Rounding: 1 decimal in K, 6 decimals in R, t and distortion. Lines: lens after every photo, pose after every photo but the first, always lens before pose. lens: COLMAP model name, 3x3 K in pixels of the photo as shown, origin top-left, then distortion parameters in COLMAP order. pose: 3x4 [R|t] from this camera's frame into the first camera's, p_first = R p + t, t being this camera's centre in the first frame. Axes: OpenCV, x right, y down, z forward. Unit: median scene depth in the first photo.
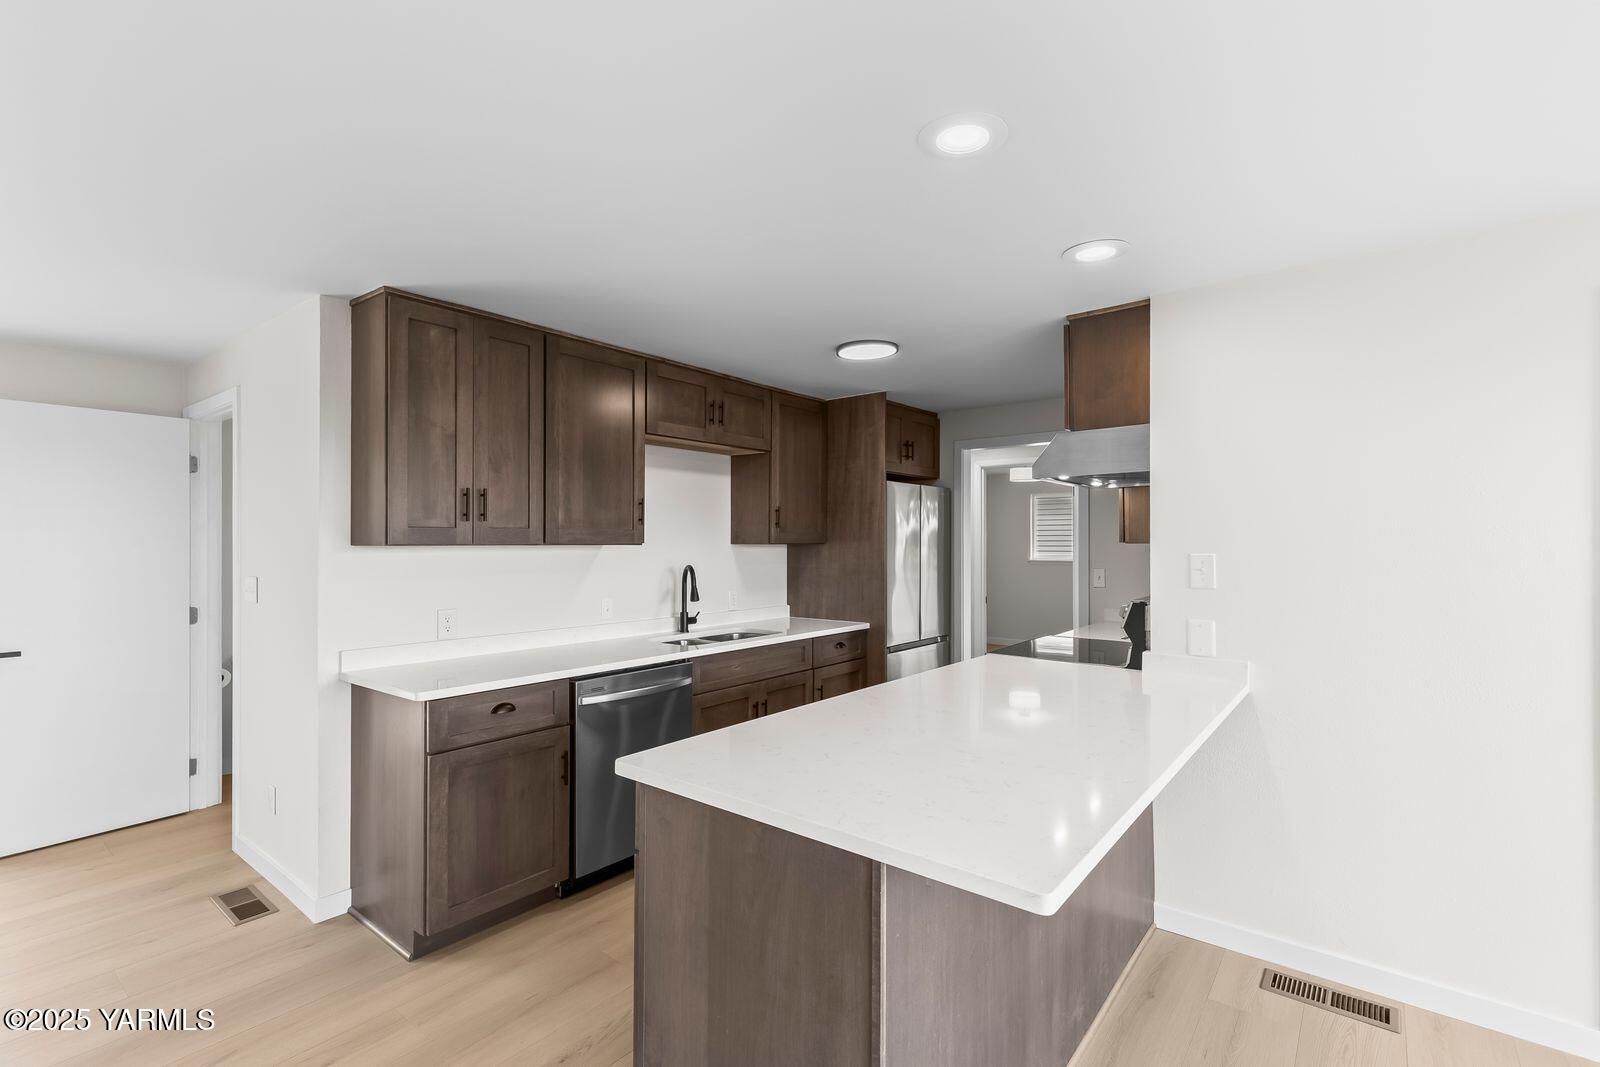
lens RADIAL K [[723.0, 0, 794.1], [0, 723.0, 535.9], [0, 0, 1]] dist [0.000563, 0.000362]
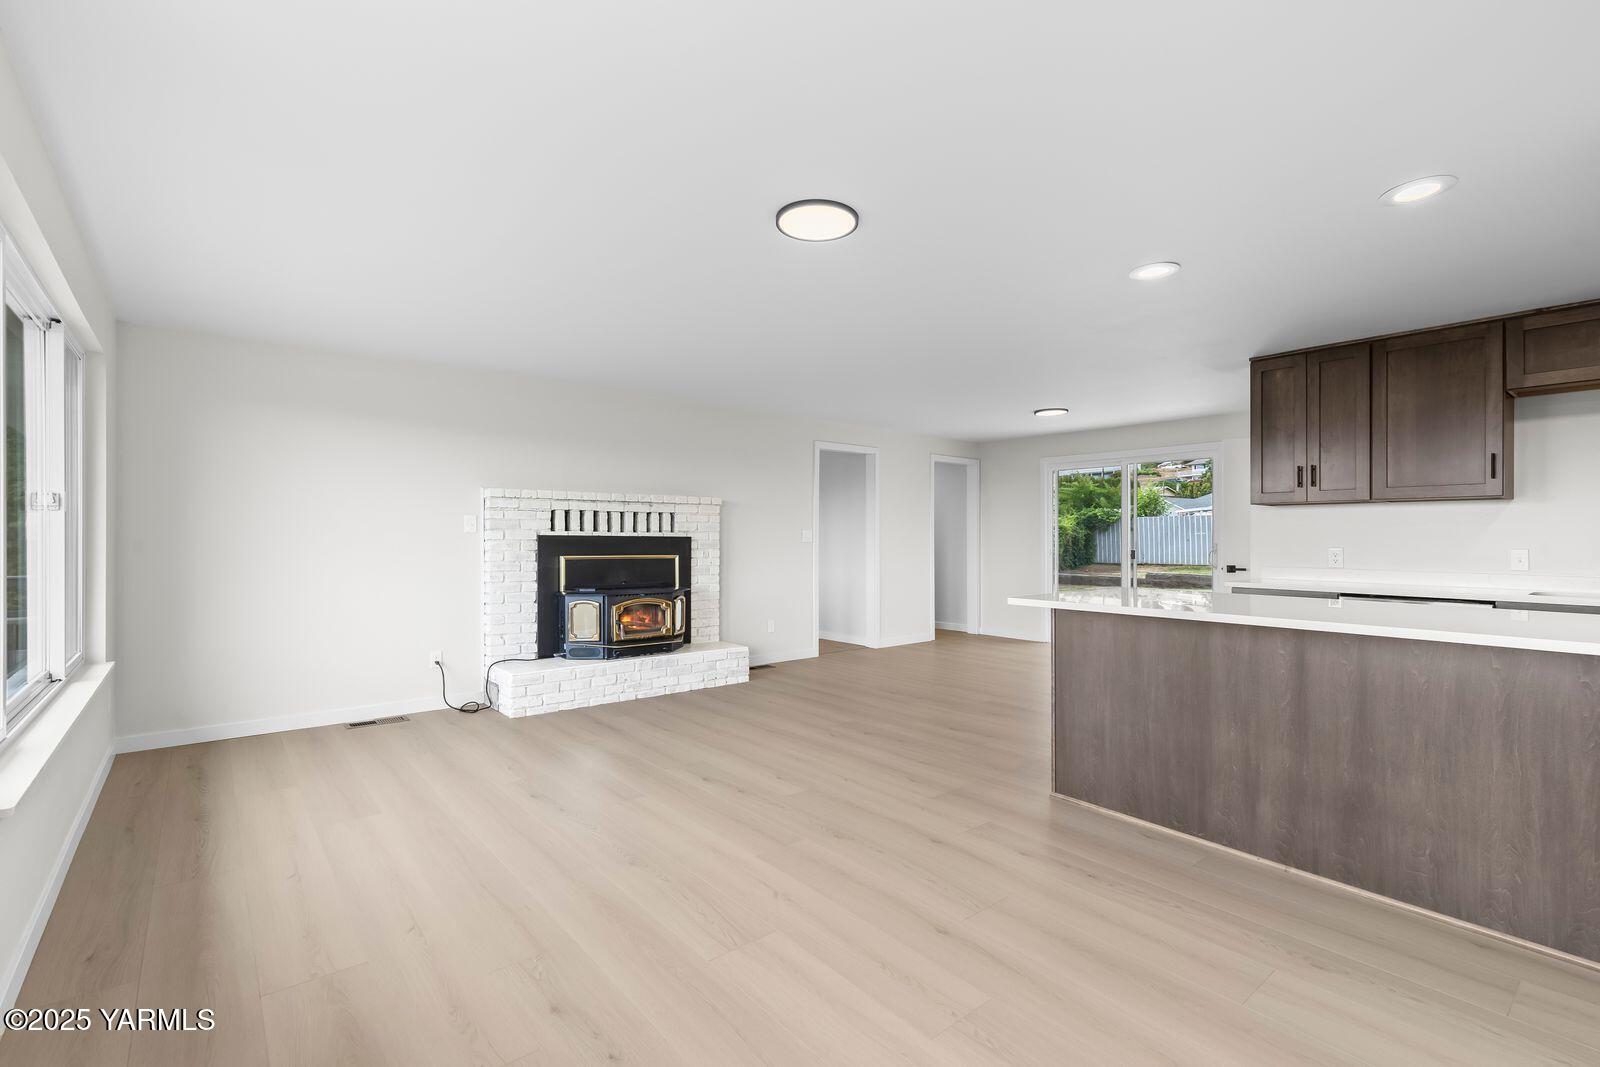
lens RADIAL K [[723.0, 0, 794.1], [0, 723.0, 535.9], [0, 0, 1]] dist [0.000563, 0.000362]
pose [[-0.214221, 0.000658, -0.976785, 1.245483], [0.005966, 0.999982, -0.000635, 0.074473], [0.976767, -0.005963, -0.214221, 0.254911]]
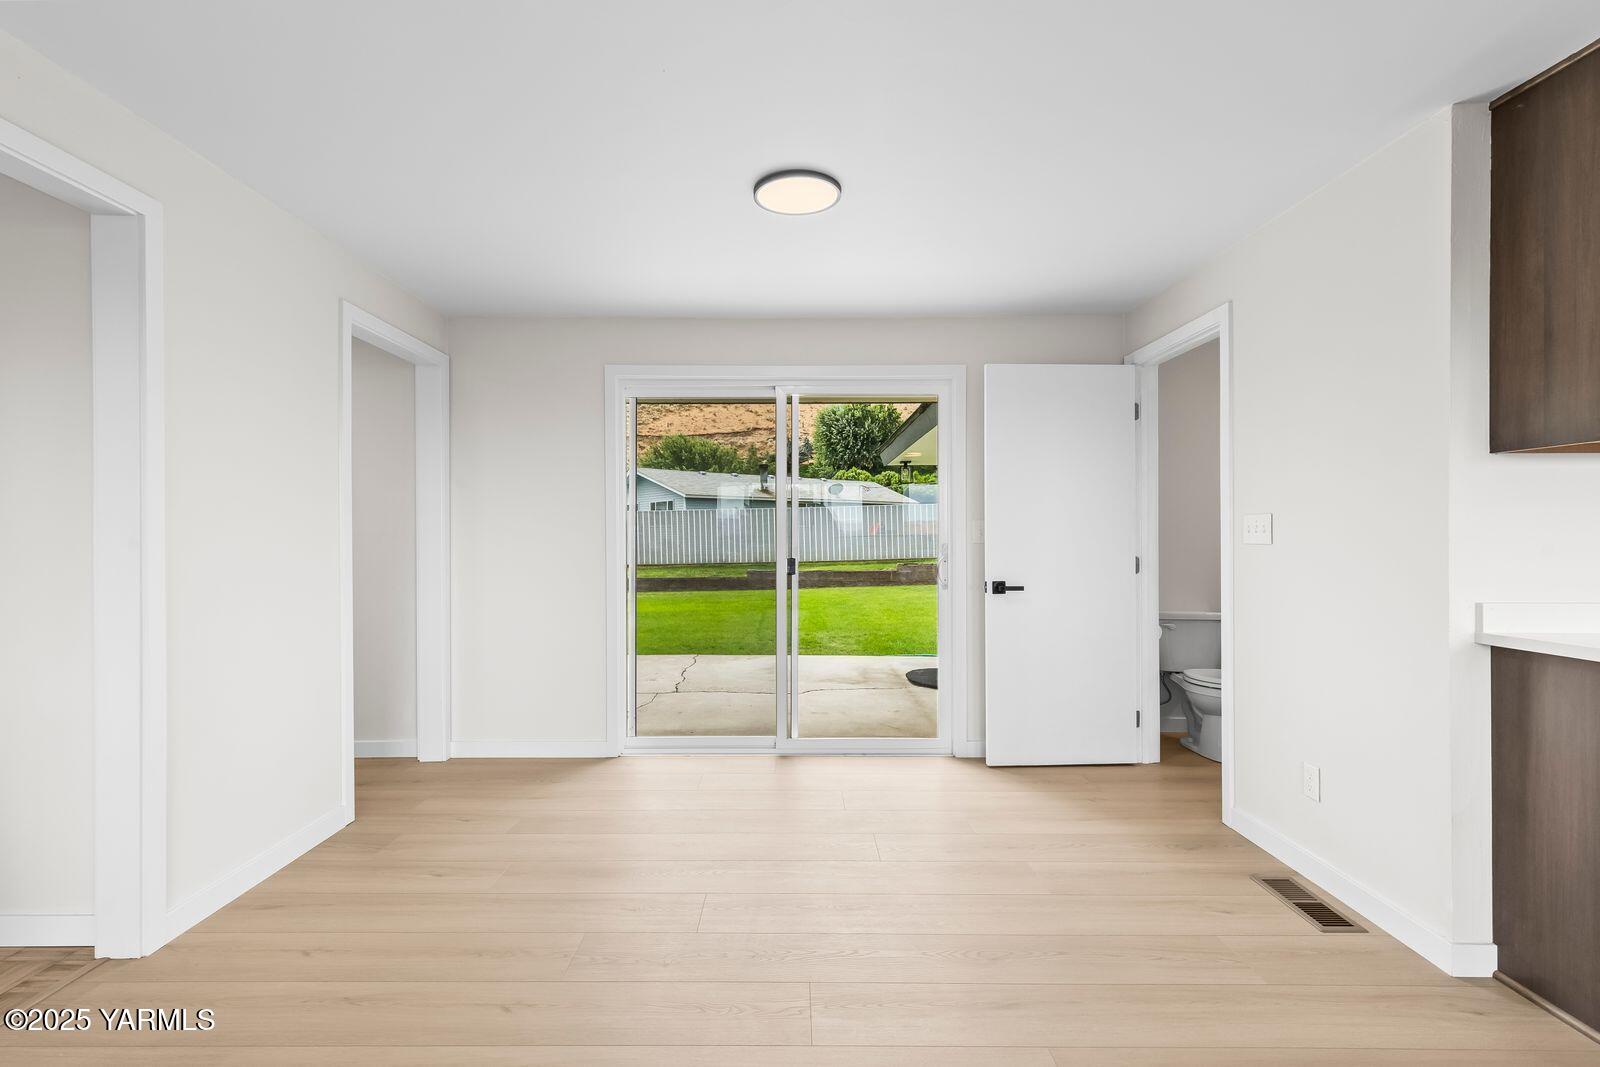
lens RADIAL K [[723.0, 0, 794.1], [0, 723.0, 535.9], [0, 0, 1]] dist [0.000563, 0.000362]
pose [[0.620443, 0.001094, -0.784251, -0.472304], [0.004924, 0.999974, 0.005290, 0.084732], [0.784236, -0.007143, 0.620421, 0.035434]]
